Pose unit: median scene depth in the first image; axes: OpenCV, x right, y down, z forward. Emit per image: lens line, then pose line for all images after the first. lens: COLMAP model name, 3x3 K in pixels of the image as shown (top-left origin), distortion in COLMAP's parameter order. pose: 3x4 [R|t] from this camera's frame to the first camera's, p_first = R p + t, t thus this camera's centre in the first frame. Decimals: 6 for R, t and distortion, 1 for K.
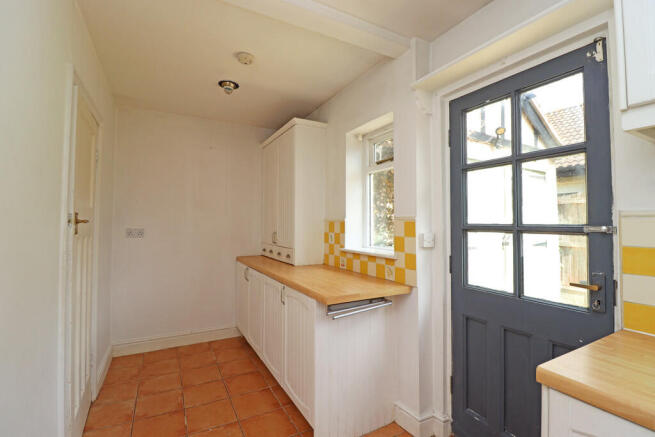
lens RADIAL K [[307.2, 0, 344.5], [0, 307.2, 212.9], [0, 0, 1]] dist [-0.013636, -0.004318]
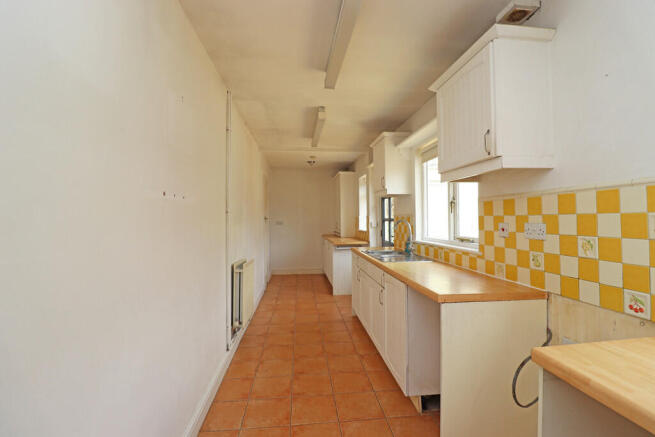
lens RADIAL K [[307.2, 0, 327.2], [0, 307.2, 215.8], [0, 0, 1]] dist [-0.013636, -0.004318]
pose [[0.910273, -0.007364, -0.413942, 0.891797], [0.016815, 0.999674, 0.019193, -0.039142], [0.413666, -0.024432, 0.910101, -1.430171]]
